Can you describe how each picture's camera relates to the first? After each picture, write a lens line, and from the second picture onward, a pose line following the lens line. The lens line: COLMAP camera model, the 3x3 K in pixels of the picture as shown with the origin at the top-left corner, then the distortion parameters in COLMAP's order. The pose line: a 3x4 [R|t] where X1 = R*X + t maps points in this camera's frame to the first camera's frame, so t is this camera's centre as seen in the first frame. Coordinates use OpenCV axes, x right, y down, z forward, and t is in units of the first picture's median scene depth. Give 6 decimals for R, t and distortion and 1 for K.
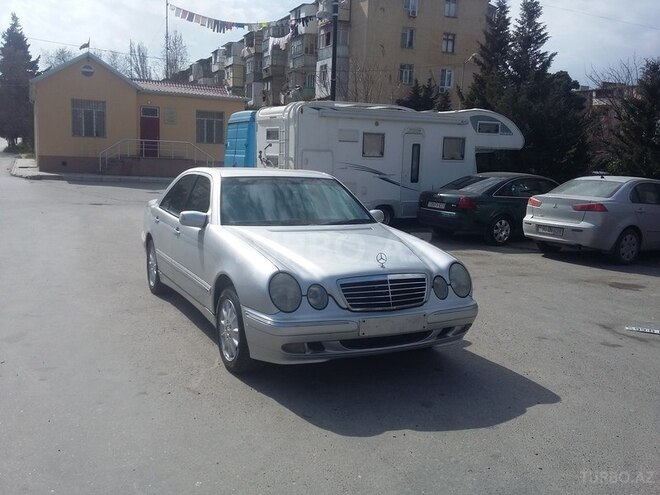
lens RADIAL K [[607.9, 0, 325.2], [0, 607.9, 250.5], [0, 0, 1]] dist [0.097228, -0.211908]
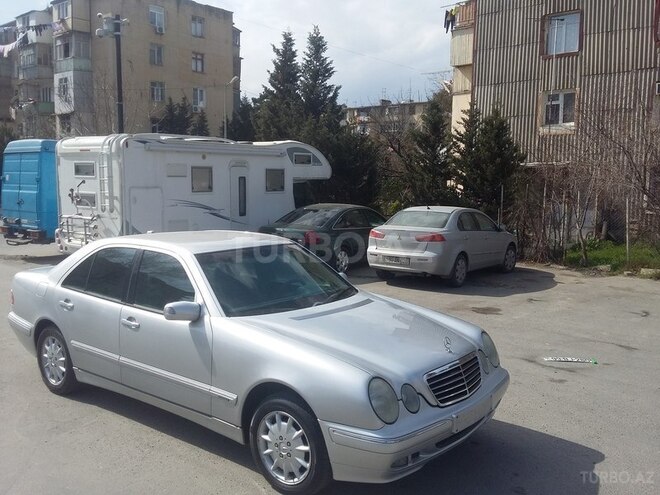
lens RADIAL K [[607.9, 0, 325.2], [0, 607.9, 250.5], [0, 0, 1]] dist [0.097228, -0.211908]
pose [[0.910648, -0.070639, 0.407100, -0.140663], [0.079593, 0.996814, -0.005078, -0.043303], [-0.405444, 0.037027, 0.913370, 0.062699]]
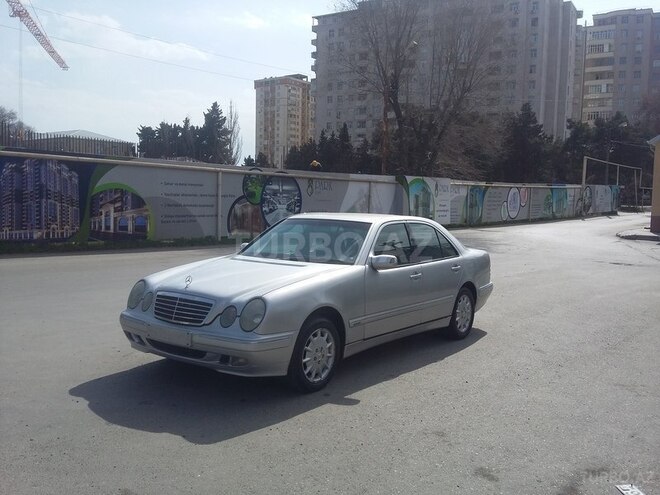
lens RADIAL K [[612.1, 0, 326.0], [0, 612.1, 250.4], [0, 0, 1]] dist [0.075554, -0.168073]
pose [[0.442211, 0.045777, -0.895742, 0.392110], [-0.140323, 0.989930, -0.018684, -0.018666], [0.885866, 0.133955, 0.444181, 0.212415]]
